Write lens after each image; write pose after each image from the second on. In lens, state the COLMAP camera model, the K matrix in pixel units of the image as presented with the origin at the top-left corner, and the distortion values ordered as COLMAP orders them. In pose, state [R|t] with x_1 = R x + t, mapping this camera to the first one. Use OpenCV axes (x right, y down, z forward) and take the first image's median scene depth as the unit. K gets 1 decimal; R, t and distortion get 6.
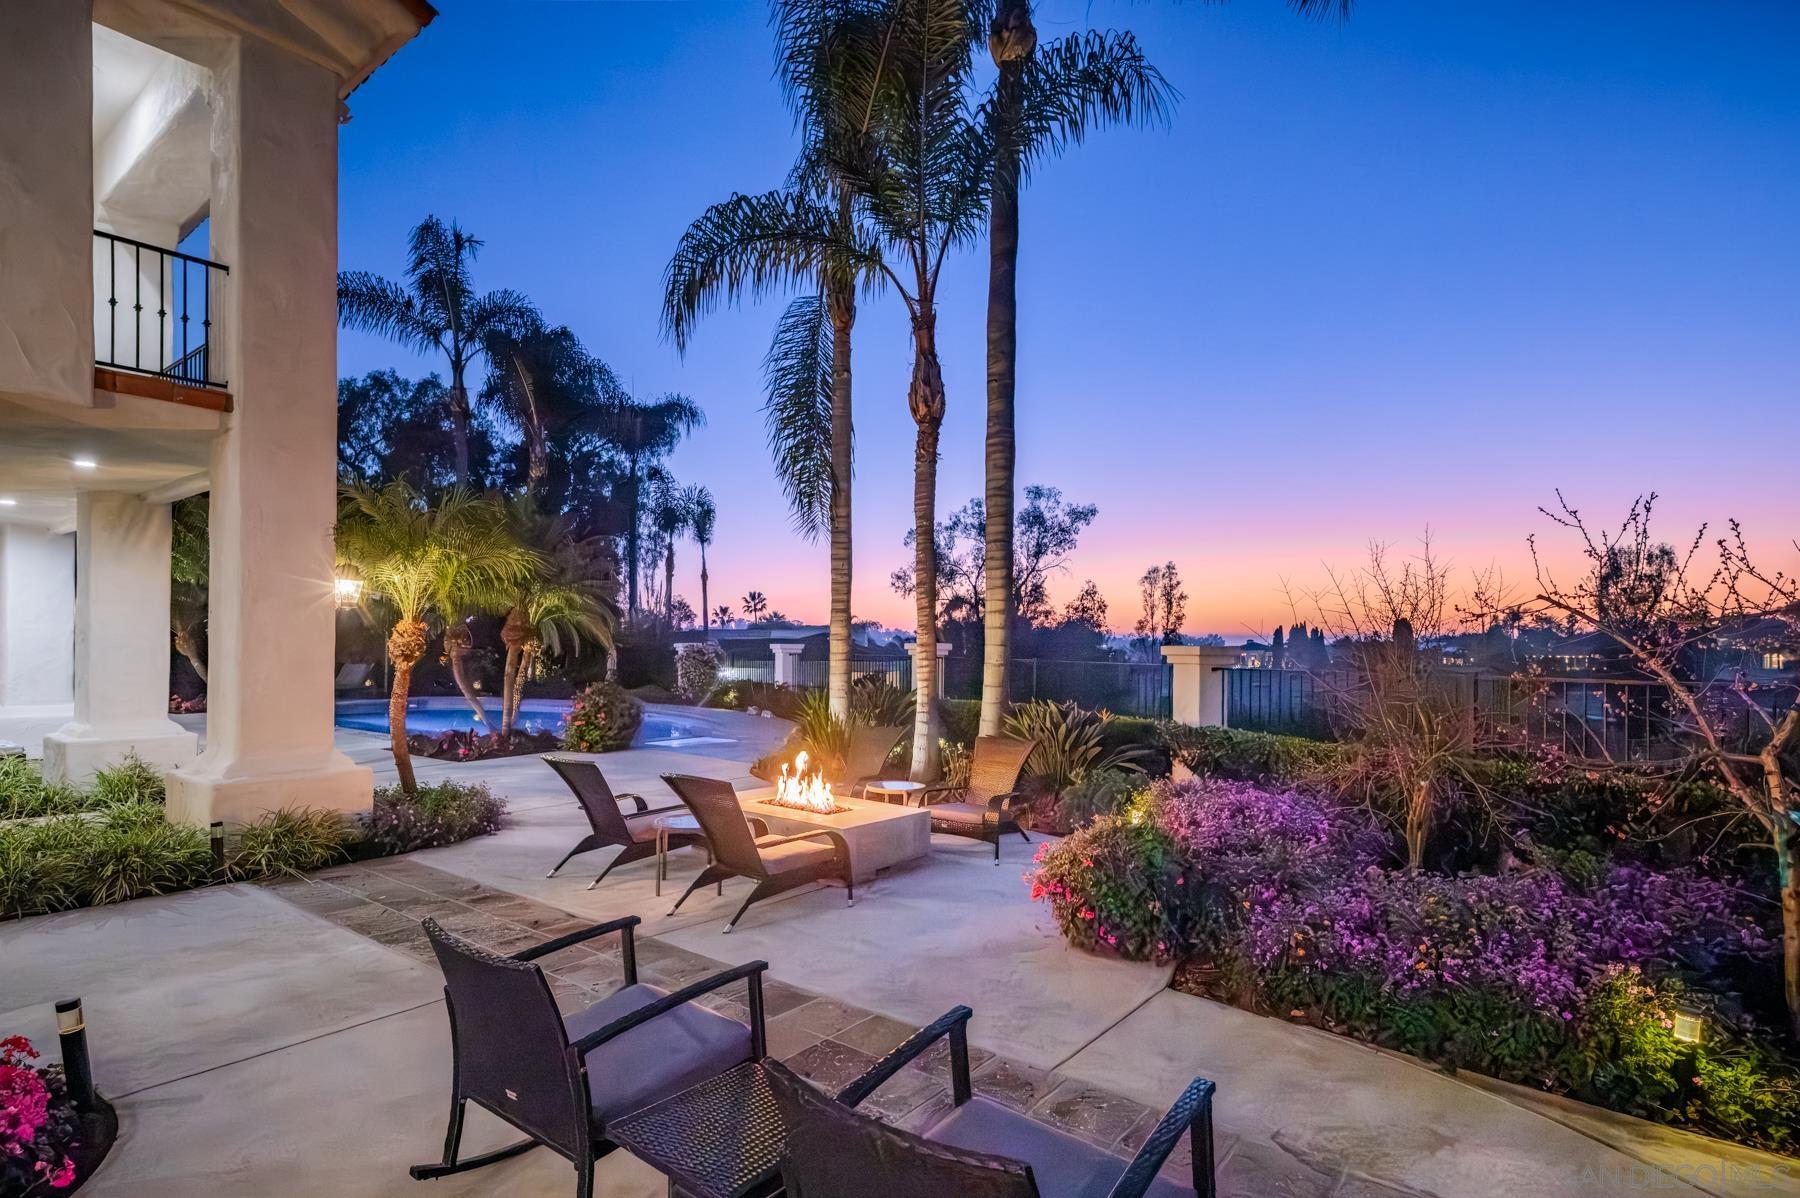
lens RADIAL K [[894.8, 0, 875.7], [0, 894.8, 646.5], [0, 0, 1]] dist [0.014920, 0.000105]
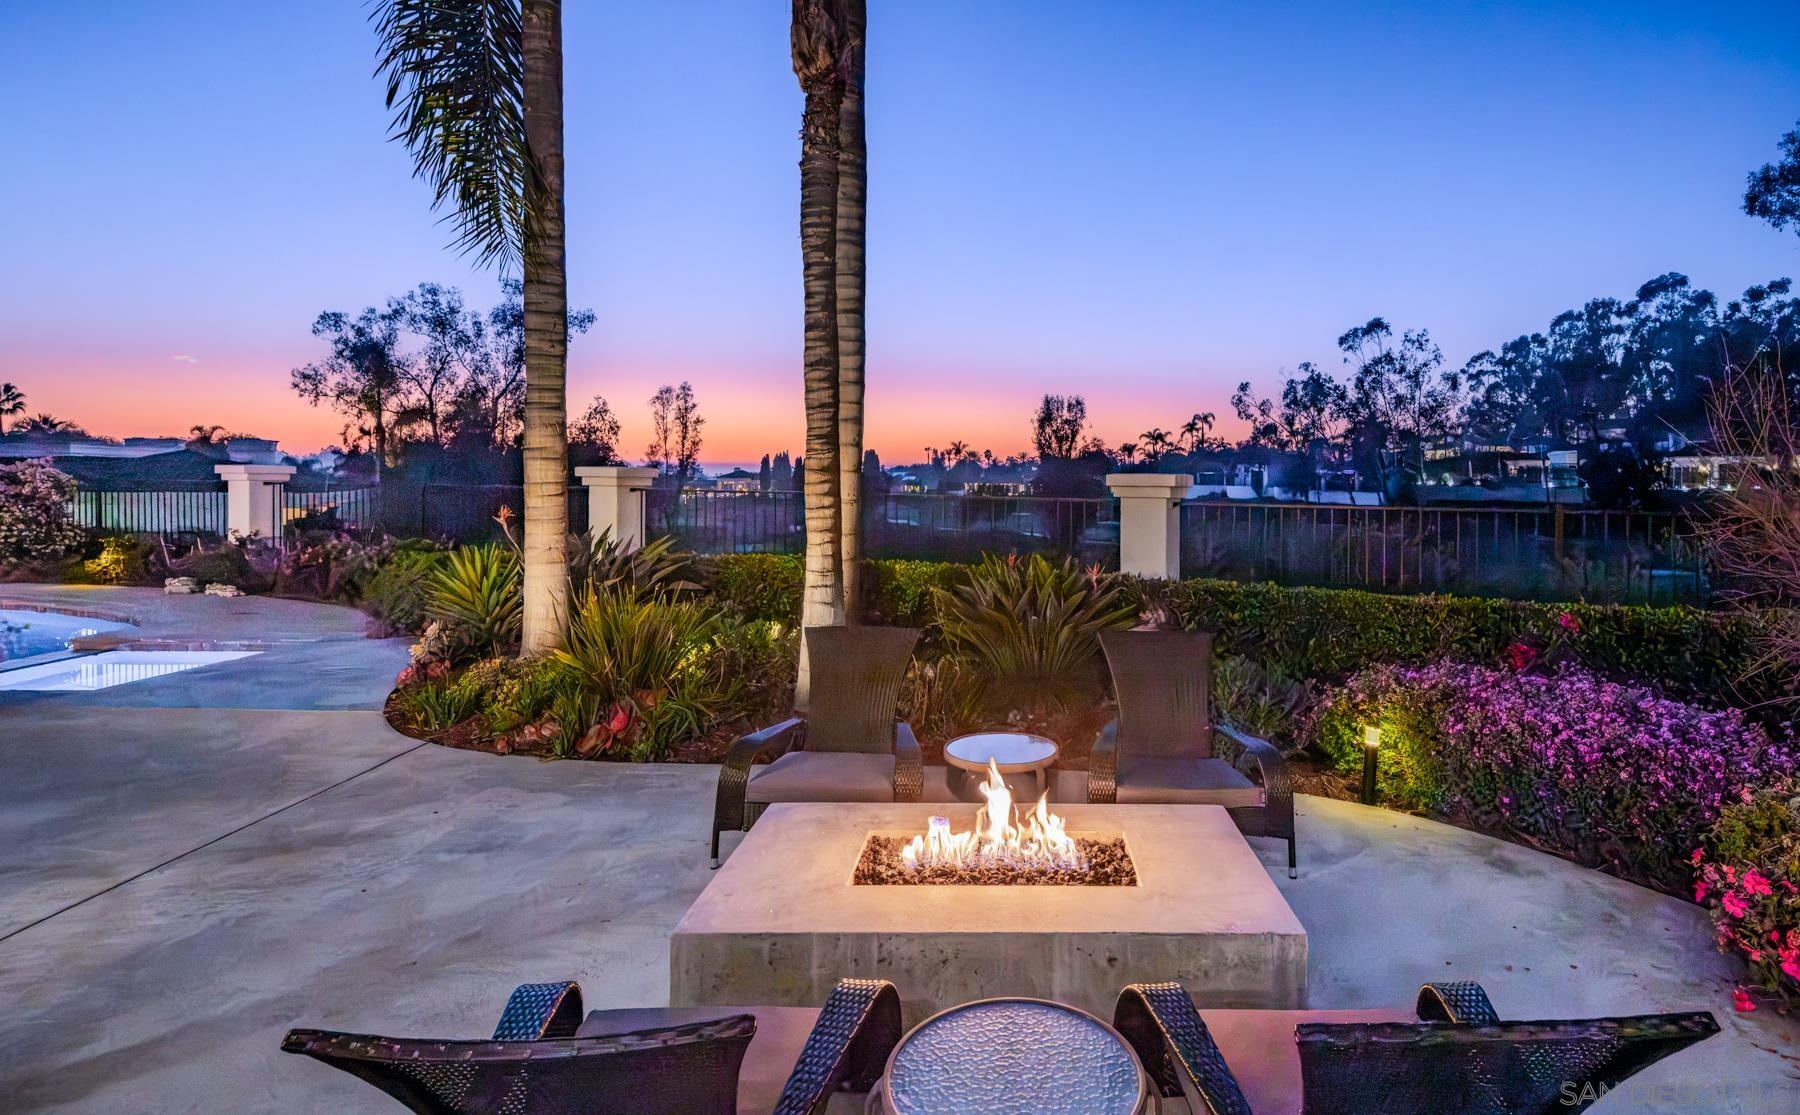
lens RADIAL K [[903.8, 0, 969.9], [0, 903.8, 486.9], [0, 0, 1]] dist [0.006200, 0.000081]
pose [[0.760621, -0.001923, 0.649193, -0.051840], [-0.007435, 0.999904, 0.011672, 0.000197], [-0.649154, -0.013705, 0.760534, 0.101679]]
